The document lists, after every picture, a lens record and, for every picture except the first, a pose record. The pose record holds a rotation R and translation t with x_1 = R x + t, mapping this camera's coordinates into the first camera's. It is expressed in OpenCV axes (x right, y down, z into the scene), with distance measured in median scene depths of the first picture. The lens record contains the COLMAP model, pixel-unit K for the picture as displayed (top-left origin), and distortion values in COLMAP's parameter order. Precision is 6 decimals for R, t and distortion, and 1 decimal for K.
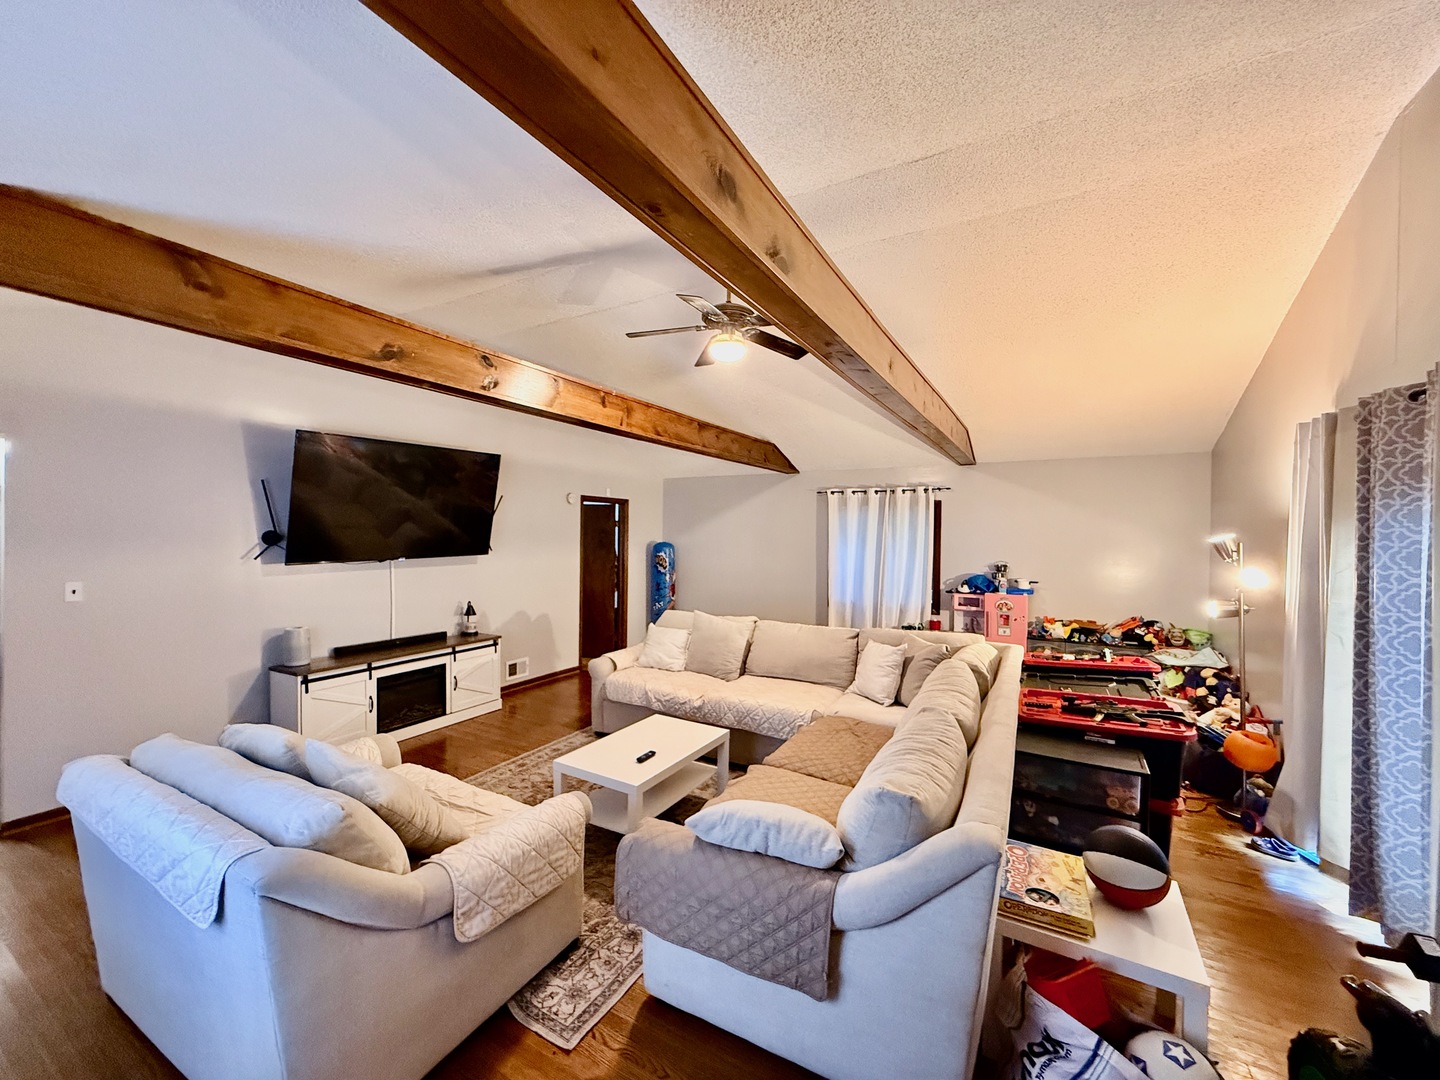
lens RADIAL K [[572.6, 0, 716.0], [0, 572.6, 542.4], [0, 0, 1]] dist [0.002854, -0.000292]
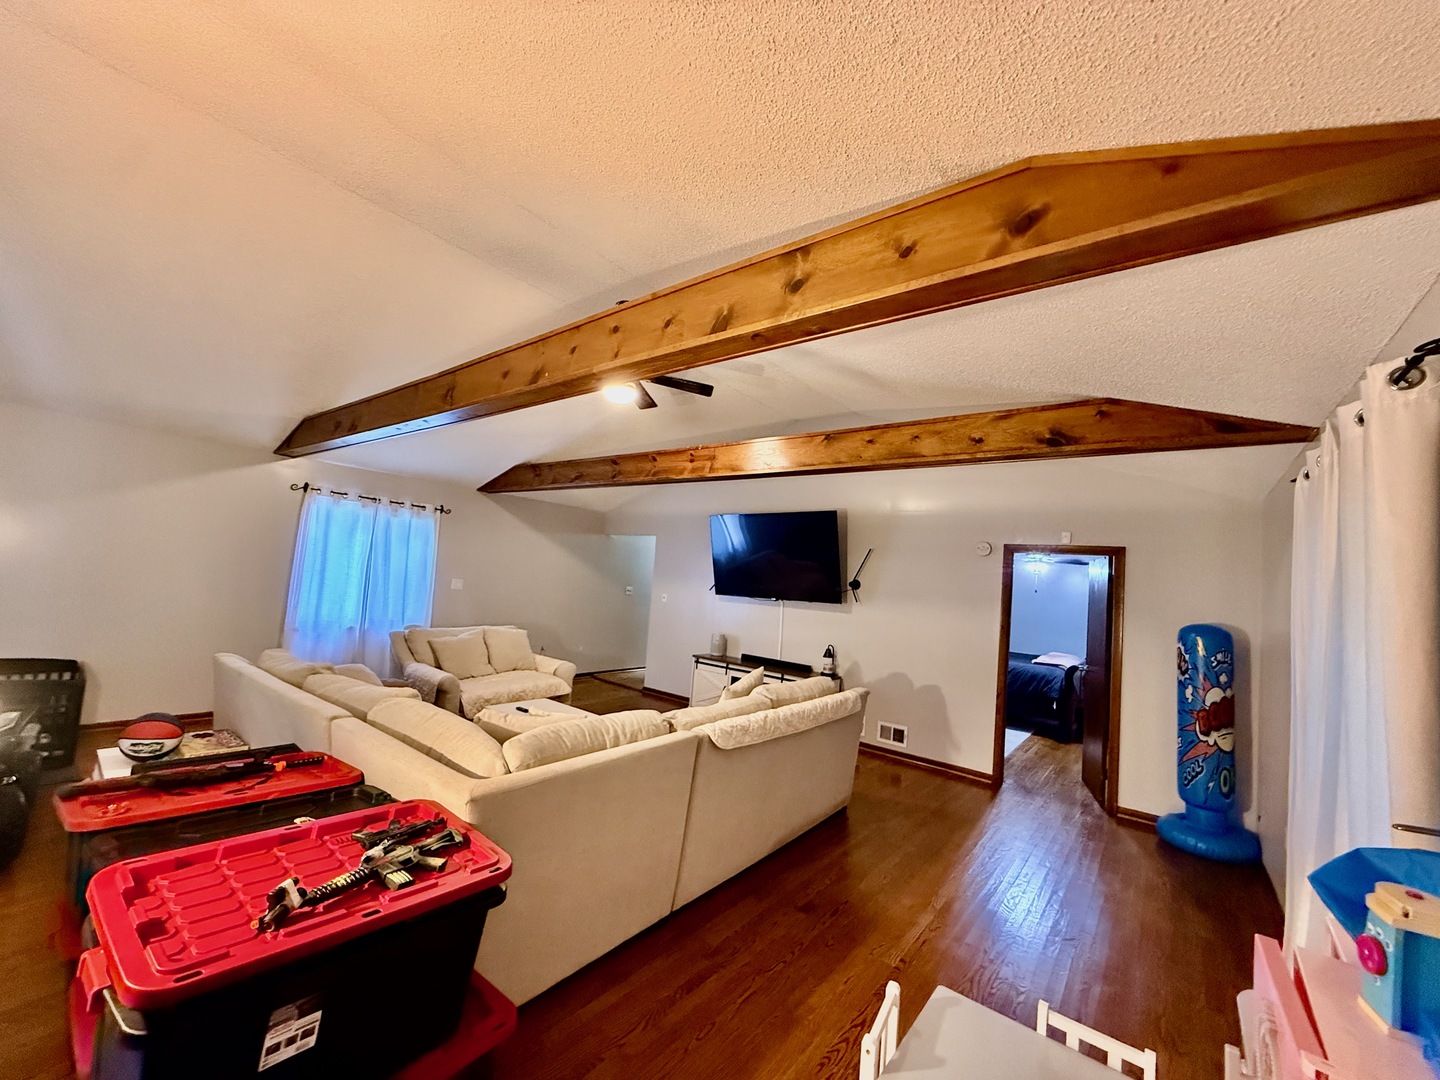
lens RADIAL K [[572.6, 0, 716.0], [0, 572.6, 542.4], [0, 0, 1]] dist [0.002854, -0.000292]
pose [[-0.158418, -0.105273, -0.981744, 0.790949], [-0.104407, 0.990511, -0.089366, 0.030850], [0.981836, 0.088344, -0.167906, 1.043372]]
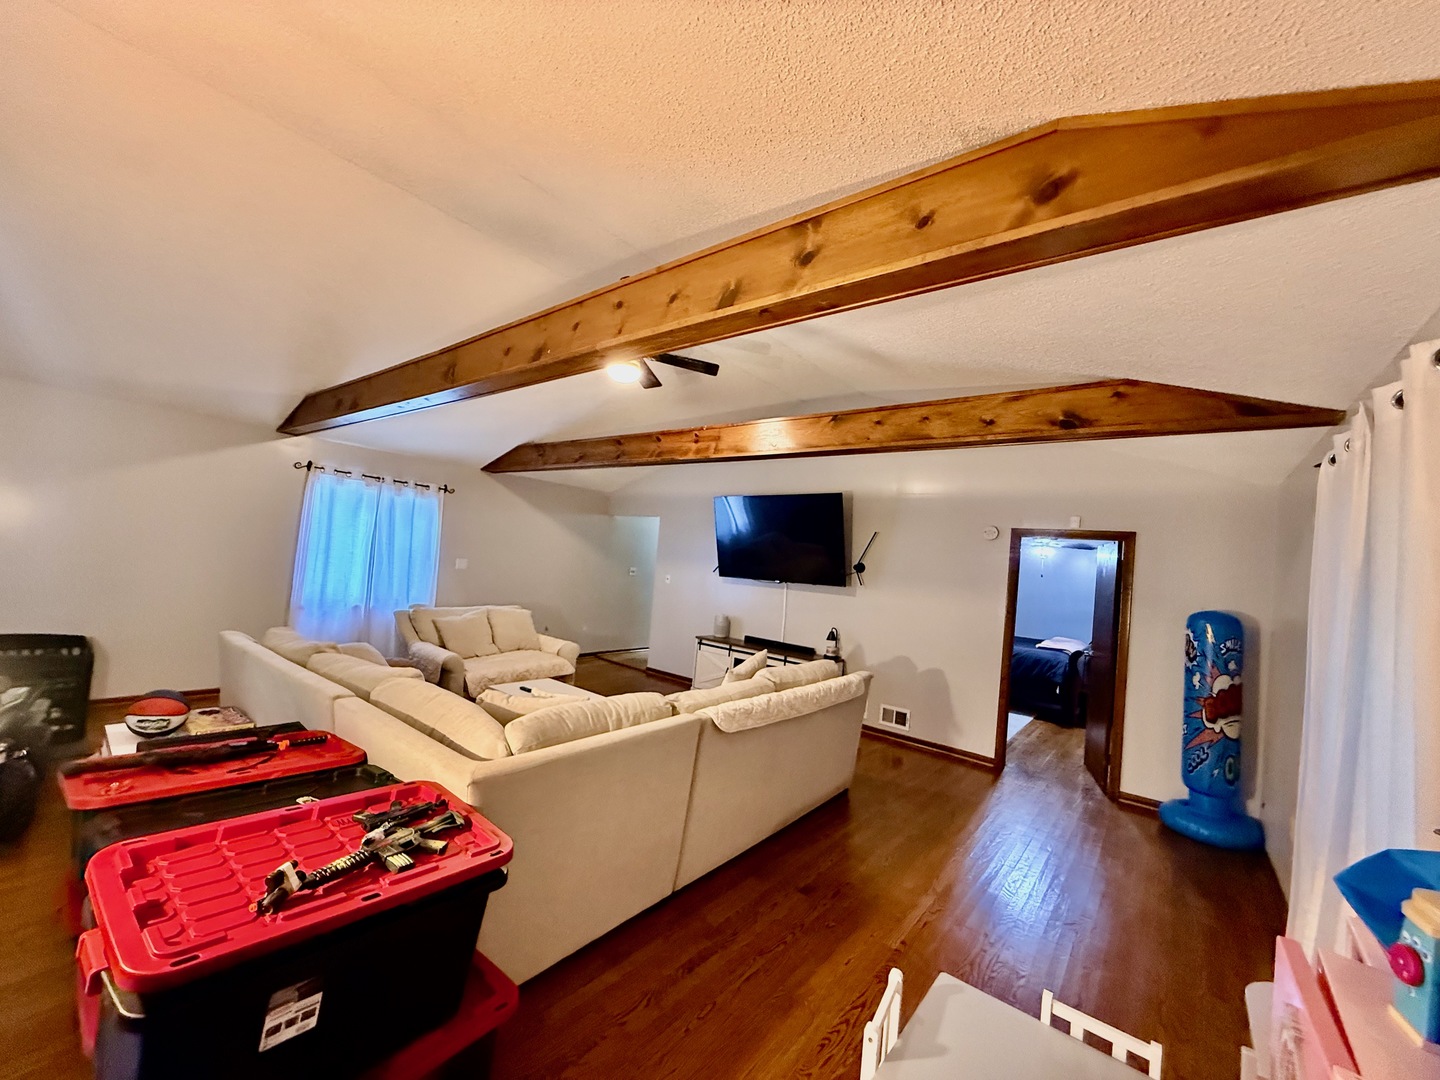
lens RADIAL K [[572.6, 0, 716.0], [0, 572.6, 542.4], [0, 0, 1]] dist [0.002854, -0.000292]
pose [[-0.164199, -0.074842, -0.983584, 0.783314], [-0.112538, 0.992028, -0.056698, 0.029580], [0.979987, 0.101381, -0.171313, 1.041308]]
